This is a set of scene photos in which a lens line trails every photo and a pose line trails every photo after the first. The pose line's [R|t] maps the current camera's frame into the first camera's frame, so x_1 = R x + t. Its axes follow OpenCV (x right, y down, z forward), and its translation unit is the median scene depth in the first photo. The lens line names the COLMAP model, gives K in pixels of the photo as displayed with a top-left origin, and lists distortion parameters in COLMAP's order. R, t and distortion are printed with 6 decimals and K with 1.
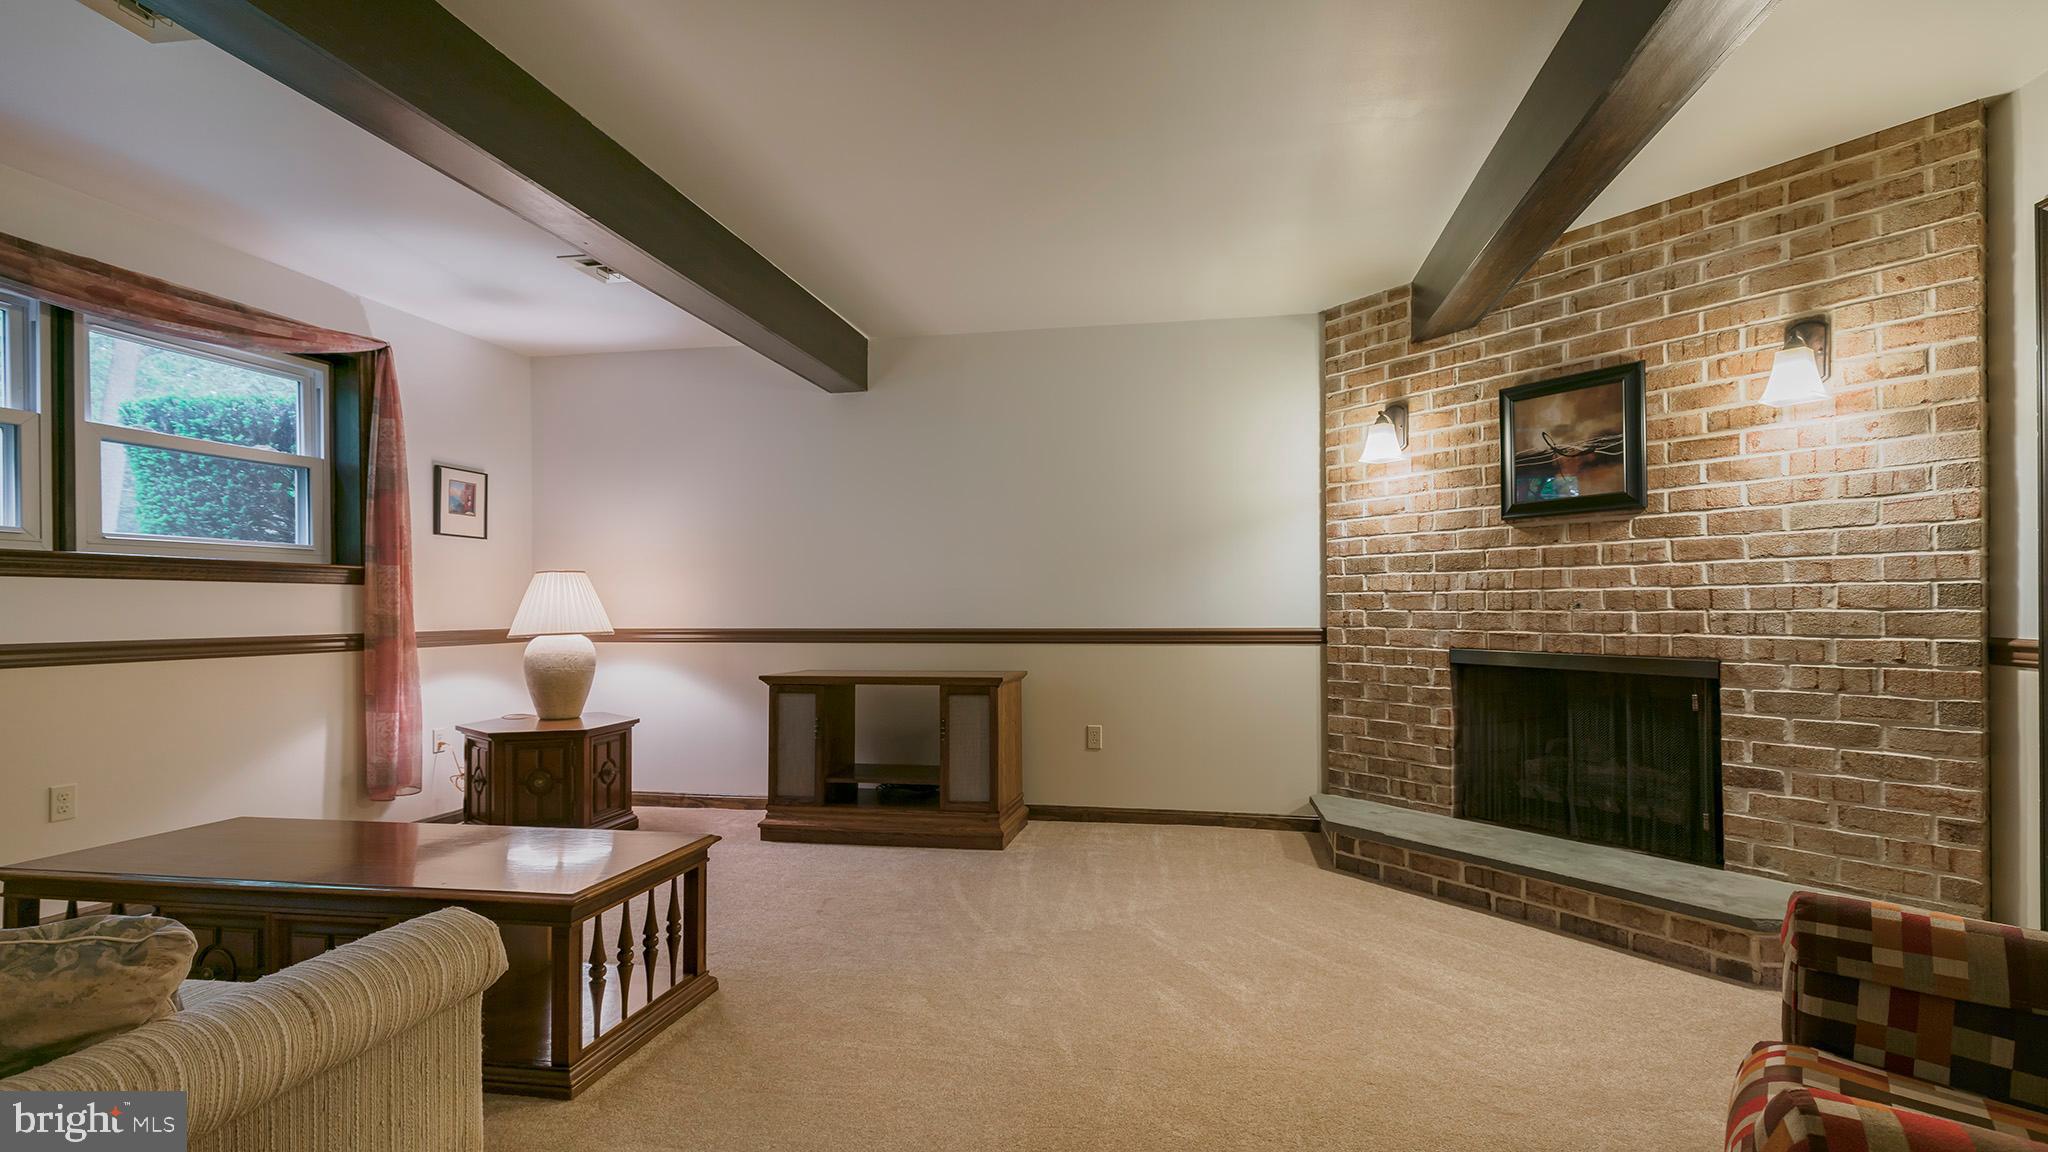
lens RADIAL K [[943.1, 0, 1027.4], [0, 943.1, 596.8], [0, 0, 1]] dist [0.002261, -0.000127]
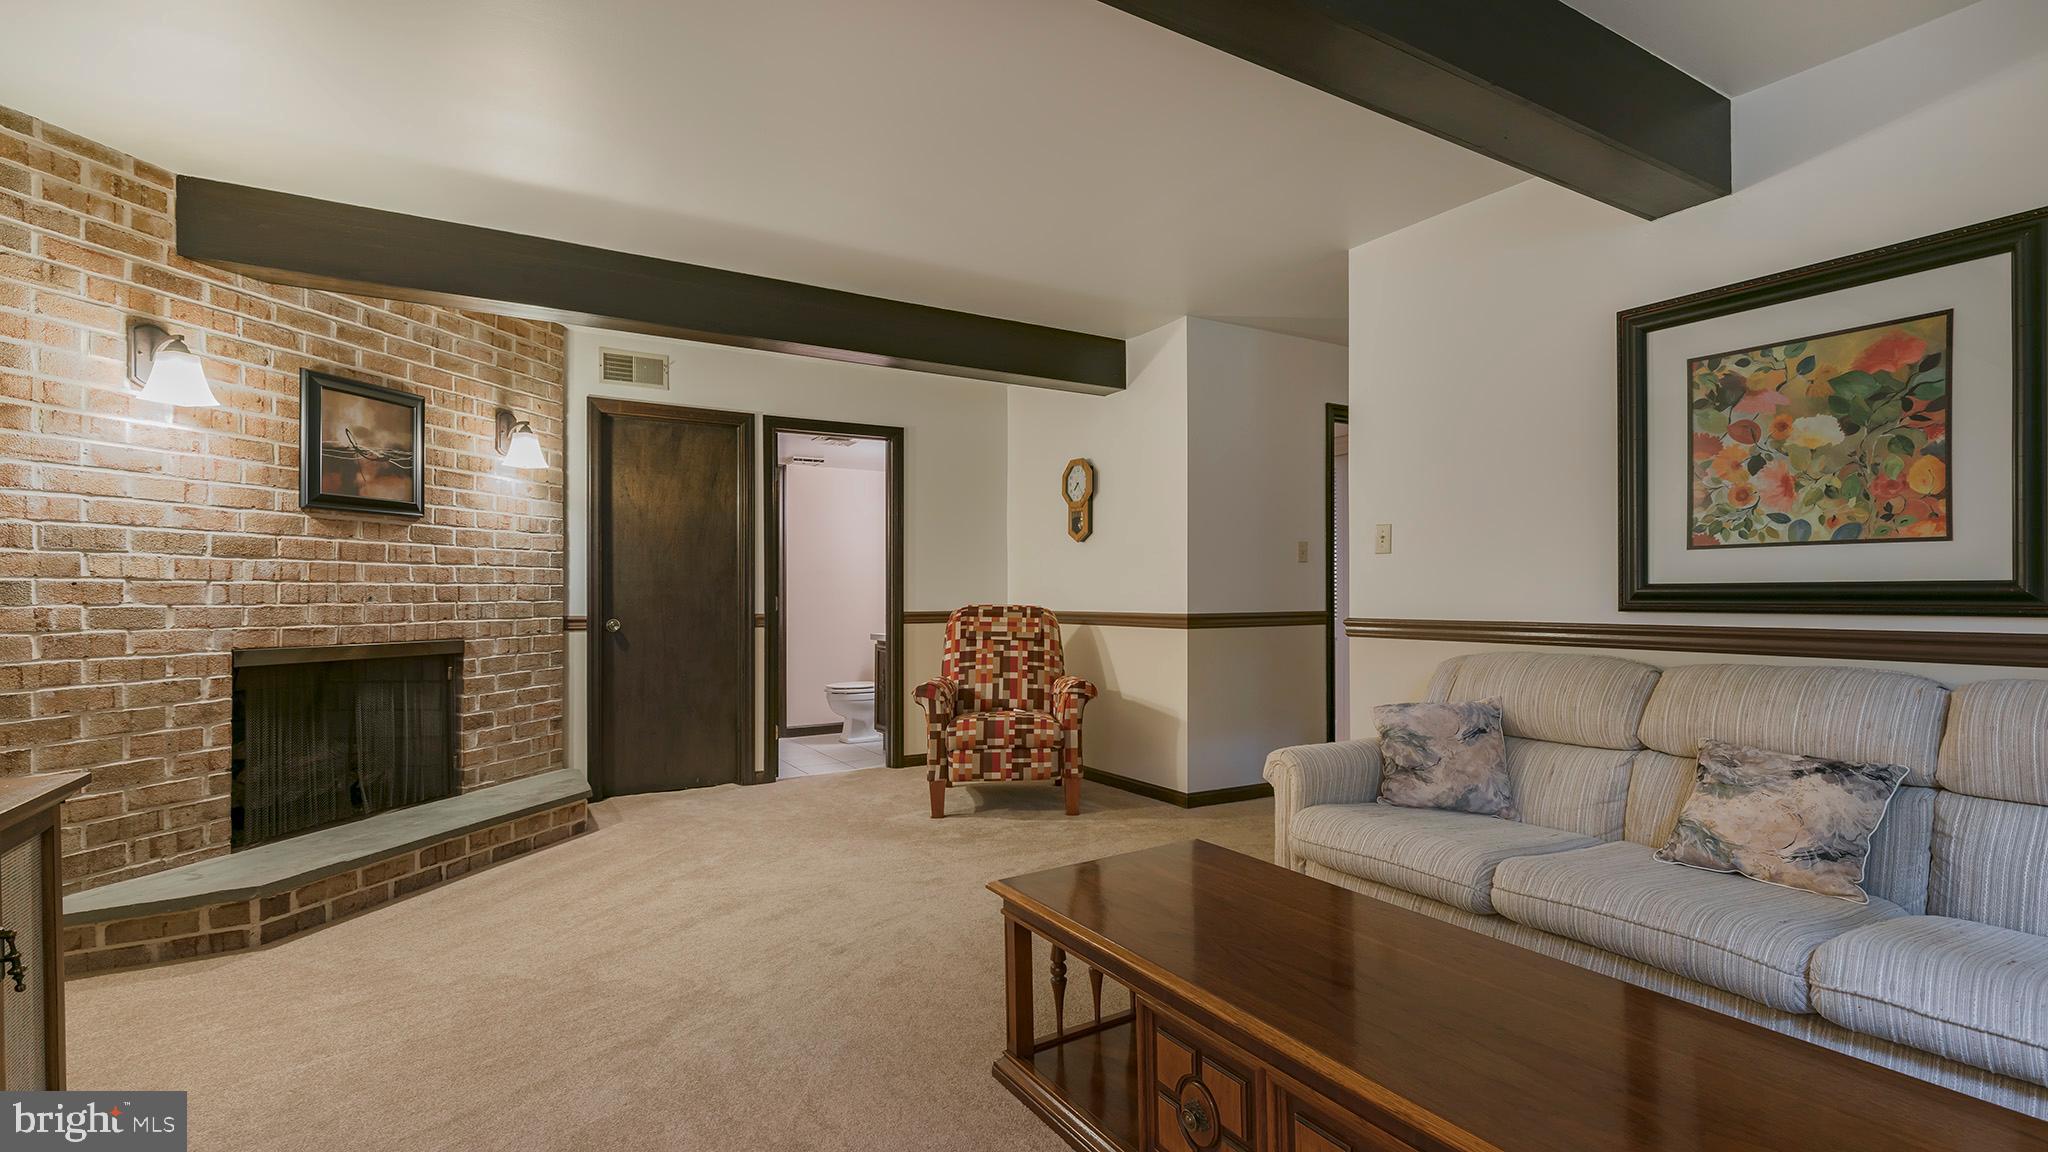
lens RADIAL K [[943.1, 0, 1024.8], [0, 943.1, 585.1], [0, 0, 1]] dist [0.002261, -0.000127]
pose [[-0.678759, 0.016165, 0.734183, -0.692209], [-0.000193, 0.999754, -0.022191, 0.016963], [-0.734361, -0.015204, -0.678589, 1.142644]]
